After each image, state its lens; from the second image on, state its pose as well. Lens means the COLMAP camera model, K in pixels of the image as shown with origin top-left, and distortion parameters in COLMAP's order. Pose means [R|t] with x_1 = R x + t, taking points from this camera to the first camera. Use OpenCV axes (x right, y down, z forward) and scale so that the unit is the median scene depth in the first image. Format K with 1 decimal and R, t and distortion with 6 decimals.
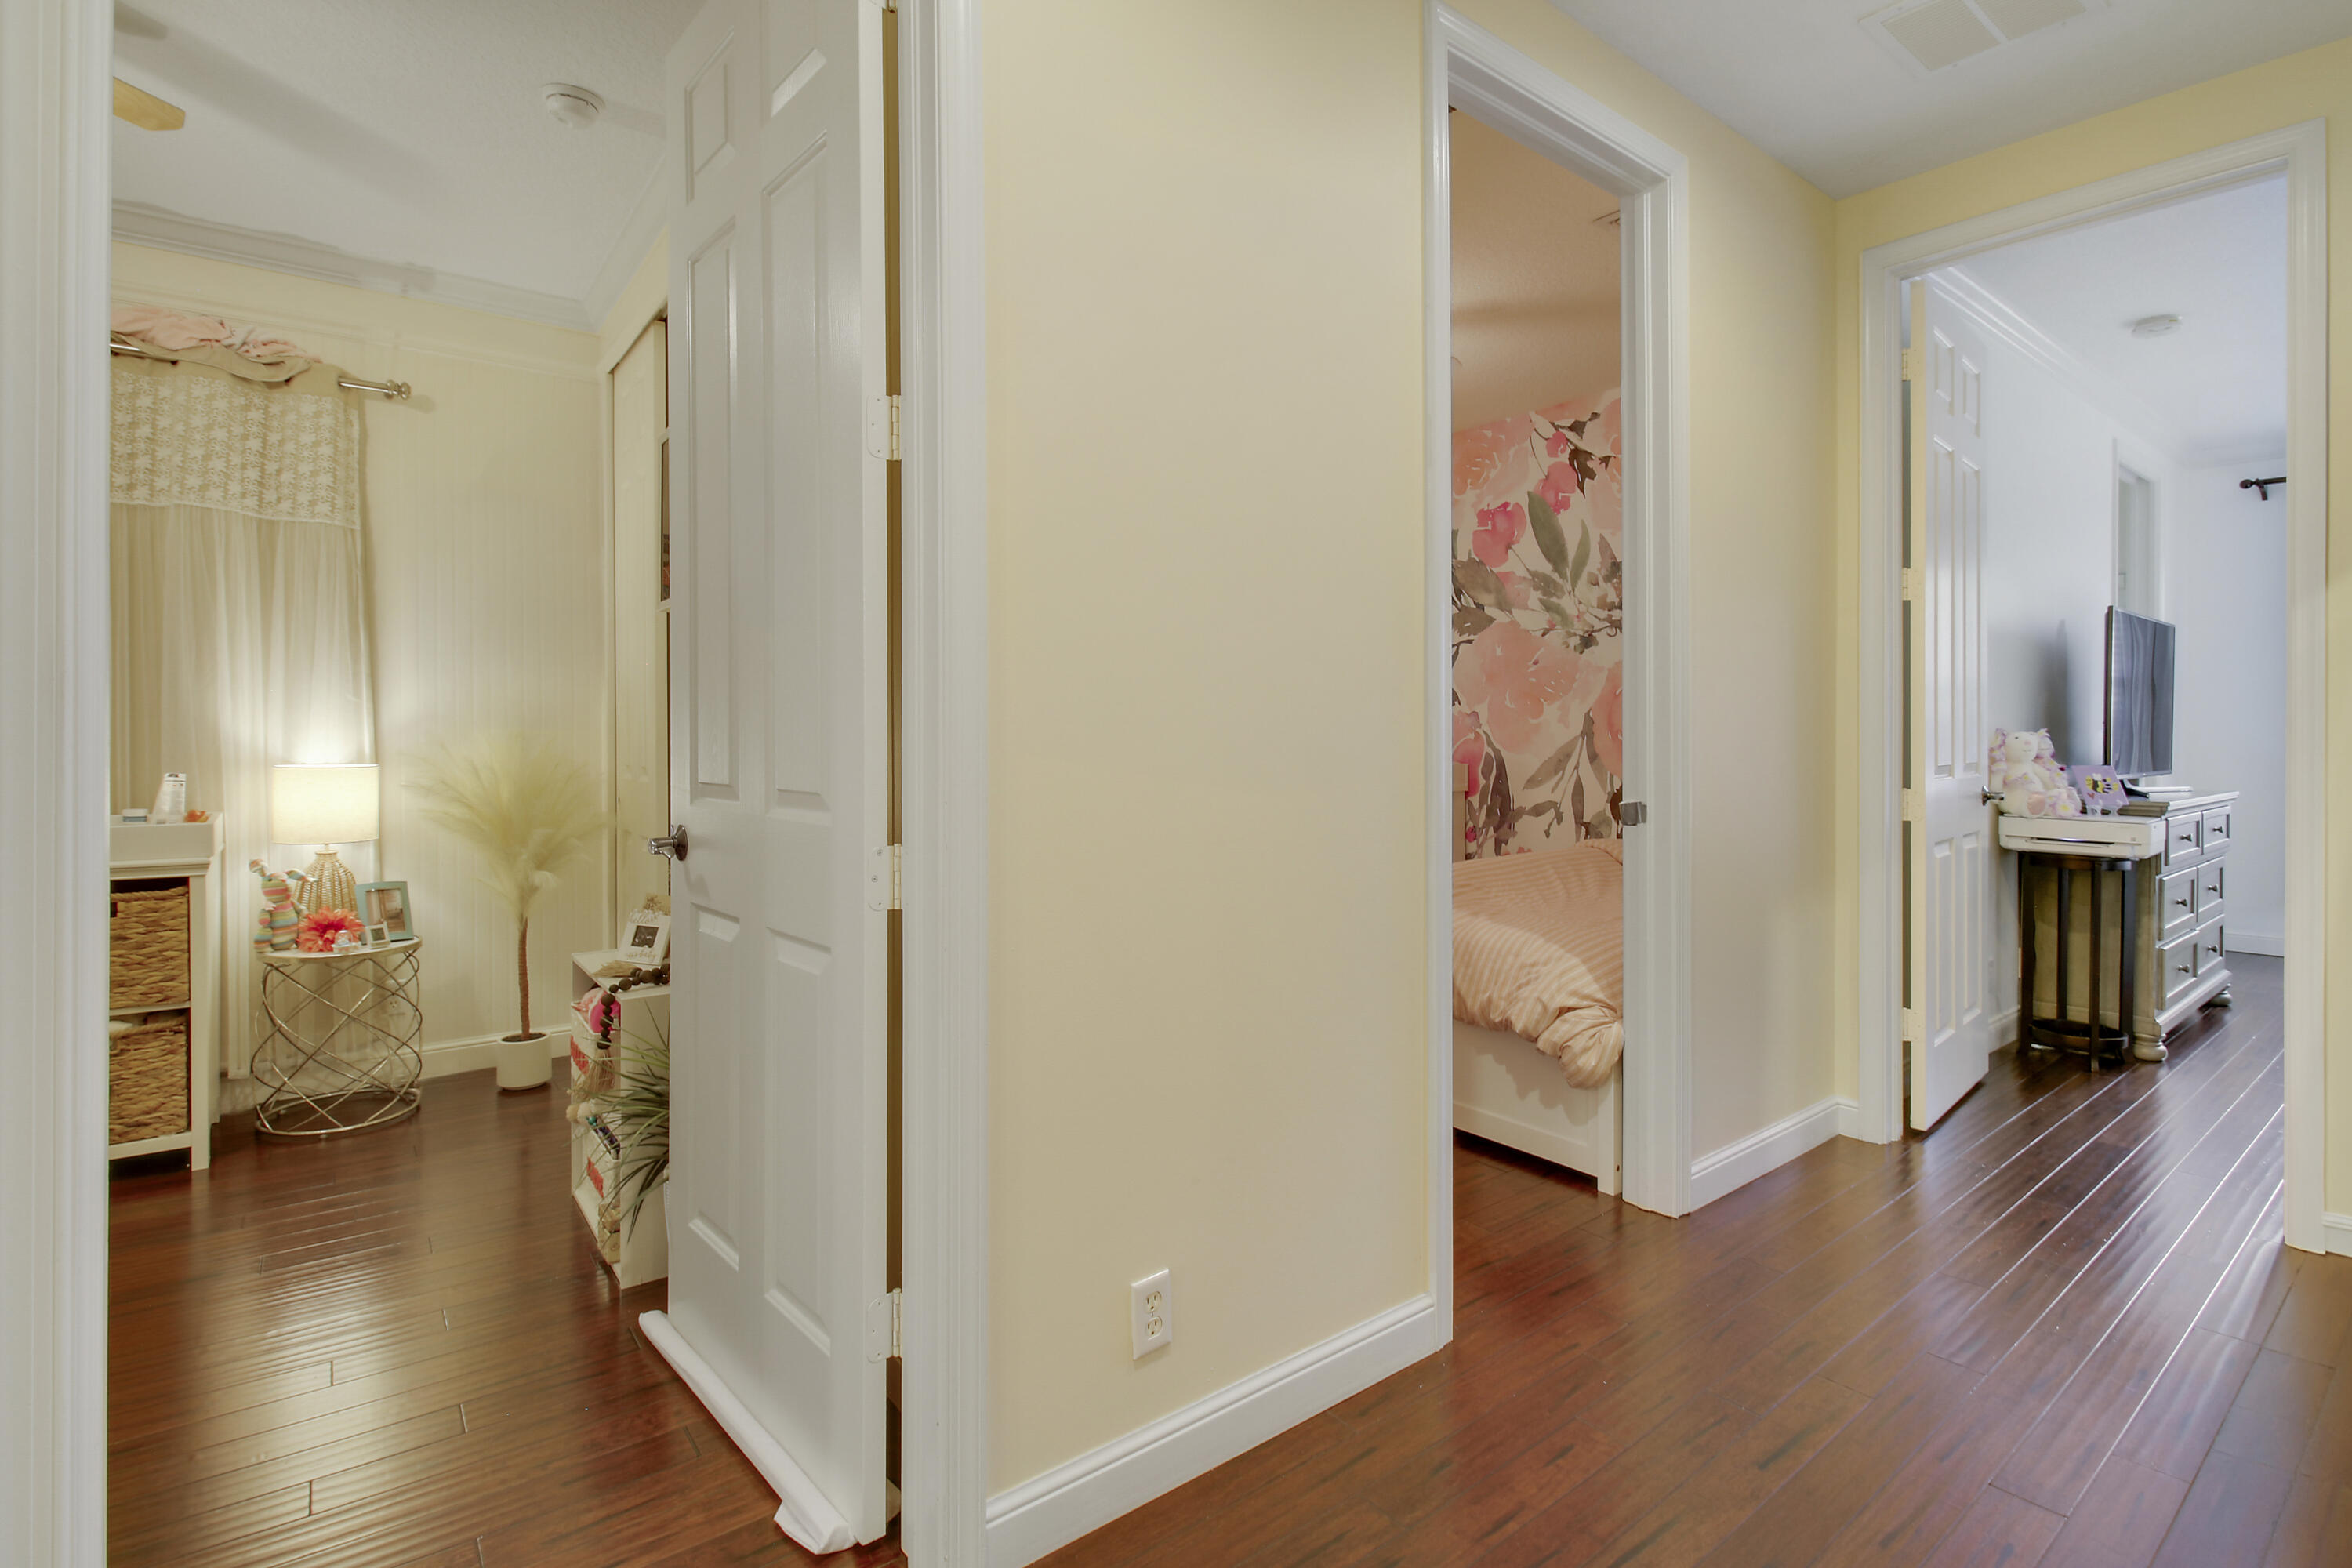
lens RADIAL K [[1120.4, 0, 1208.3], [0, 1120.4, 742.2], [0, 0, 1]] dist [0.003482, -0.013863]
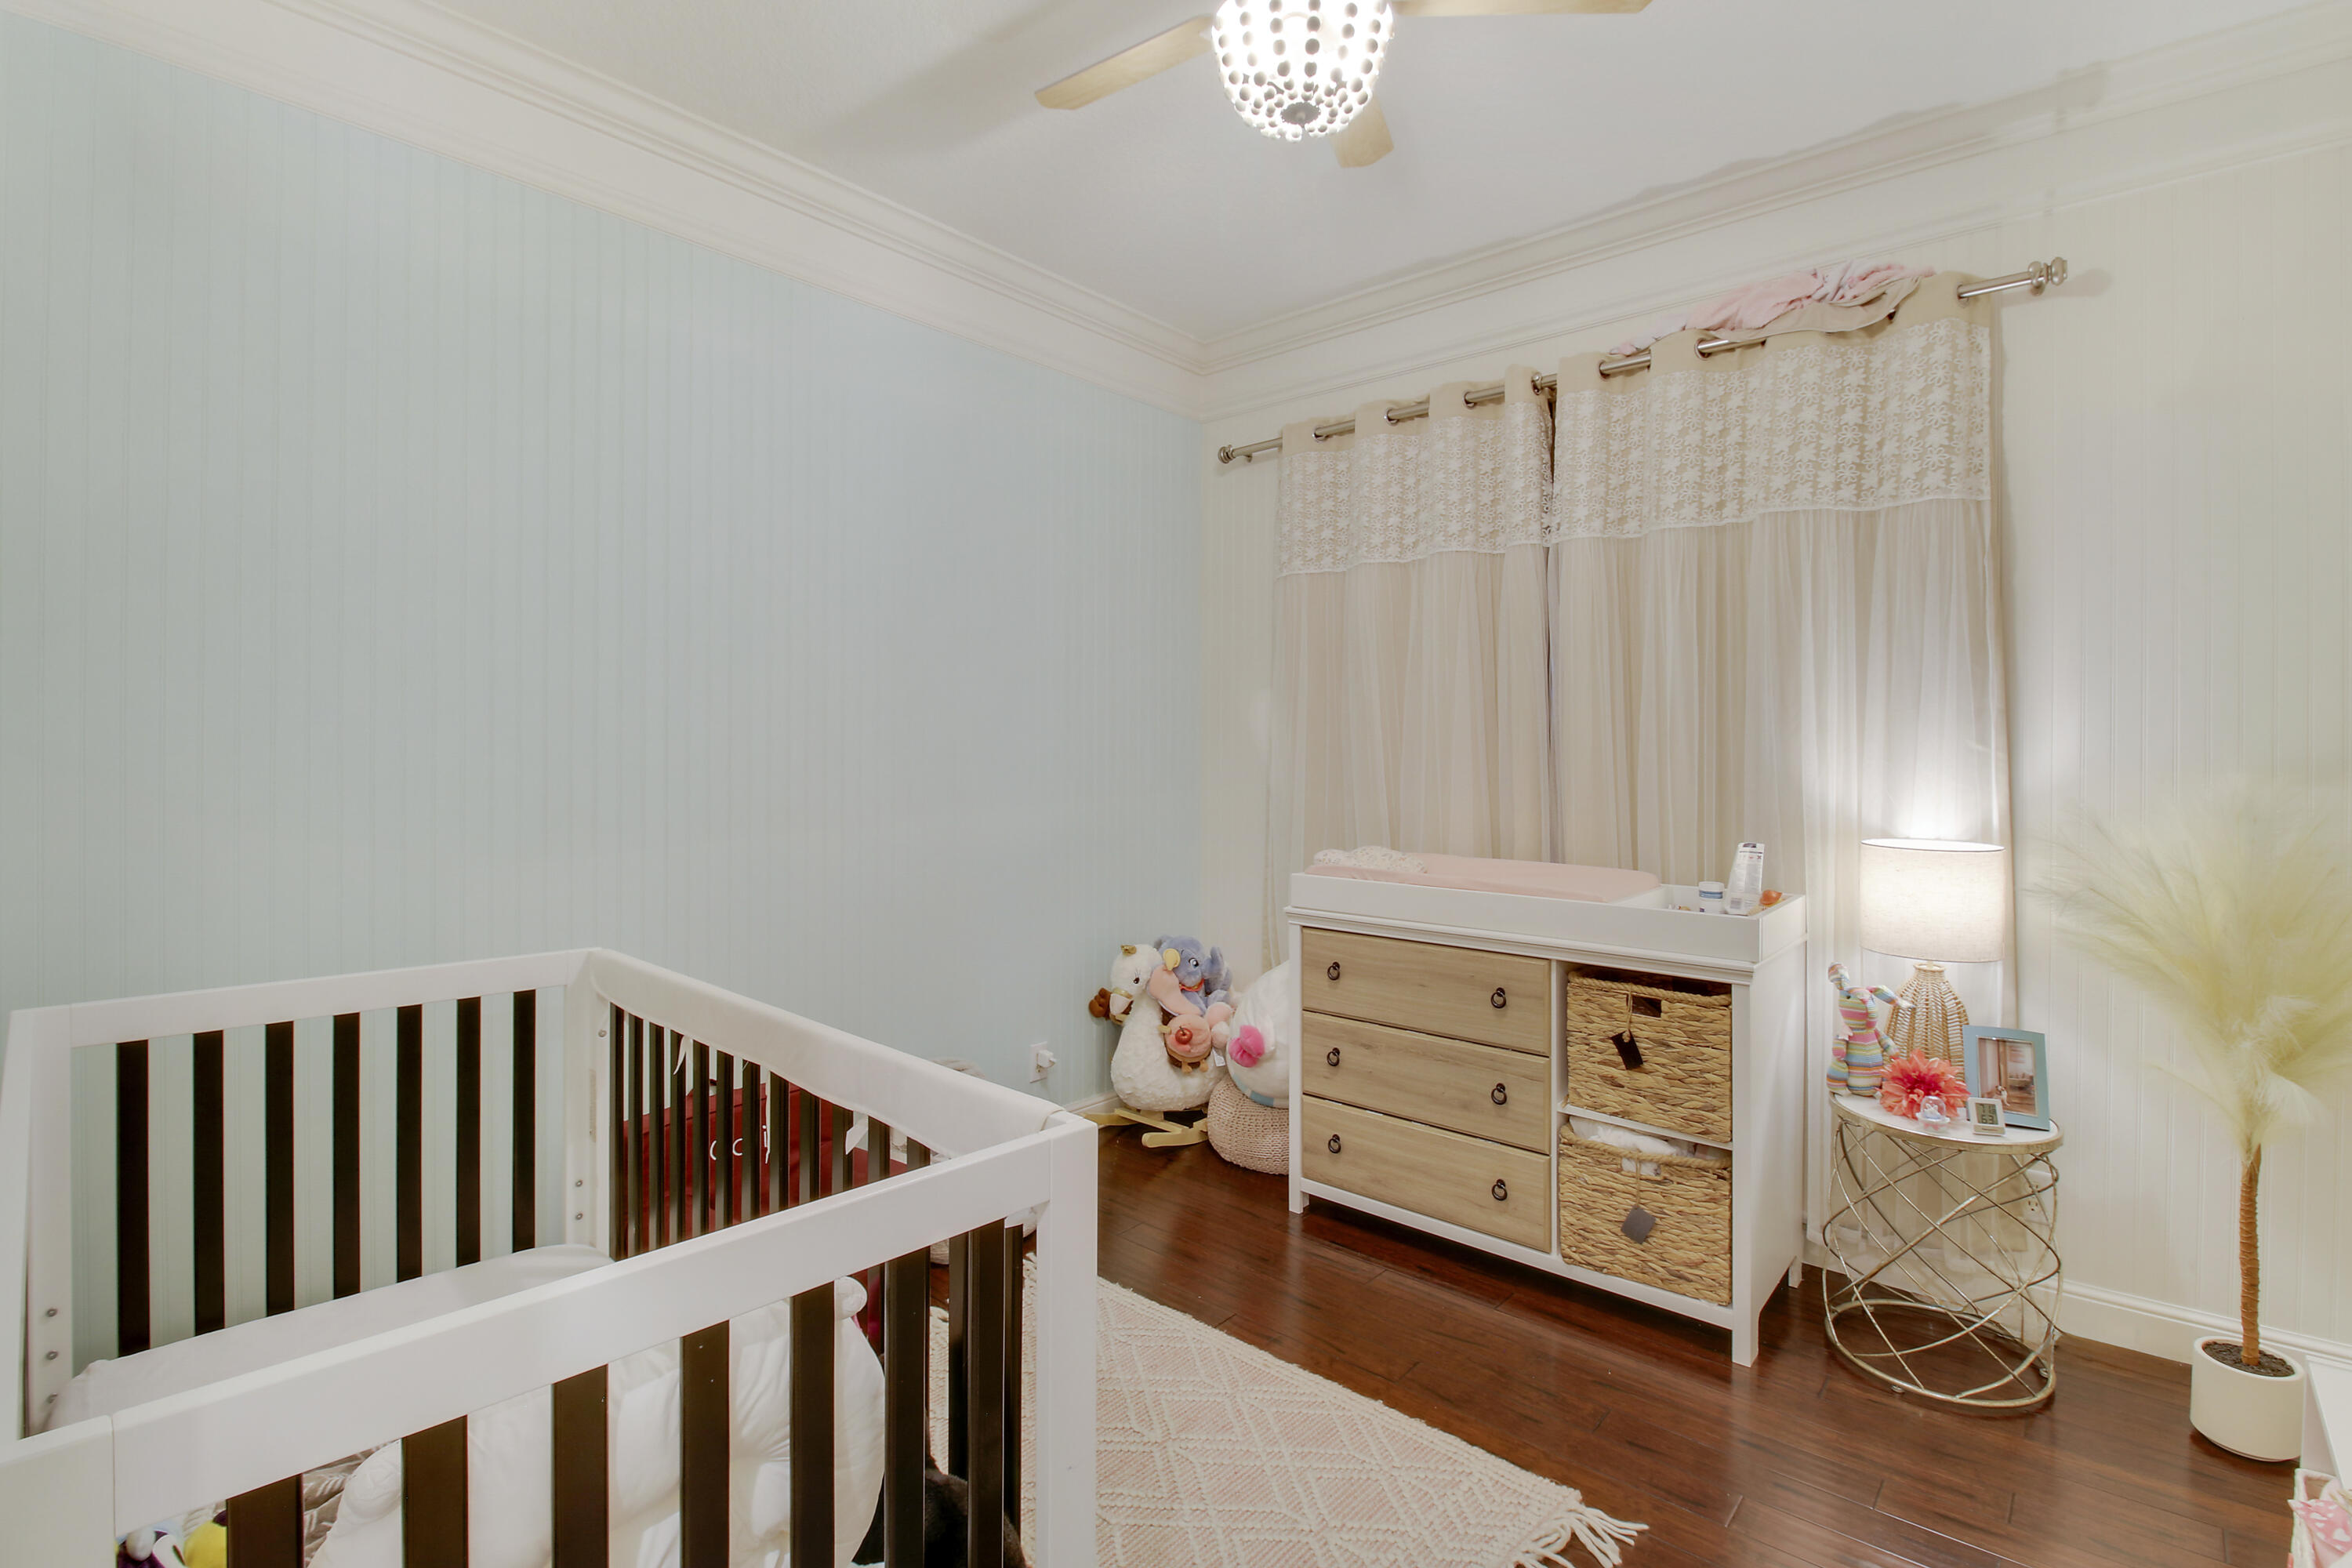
lens RADIAL K [[1115.8, 0, 1177.2], [0, 1115.8, 761.1], [0, 0, 1]] dist [0.036648, -0.030519]
pose [[0.201779, 0.004655, -0.979420, -0.190752], [-0.008842, 0.999957, 0.002931, -0.028932], [0.979391, 0.008069, 0.201812, 0.390919]]
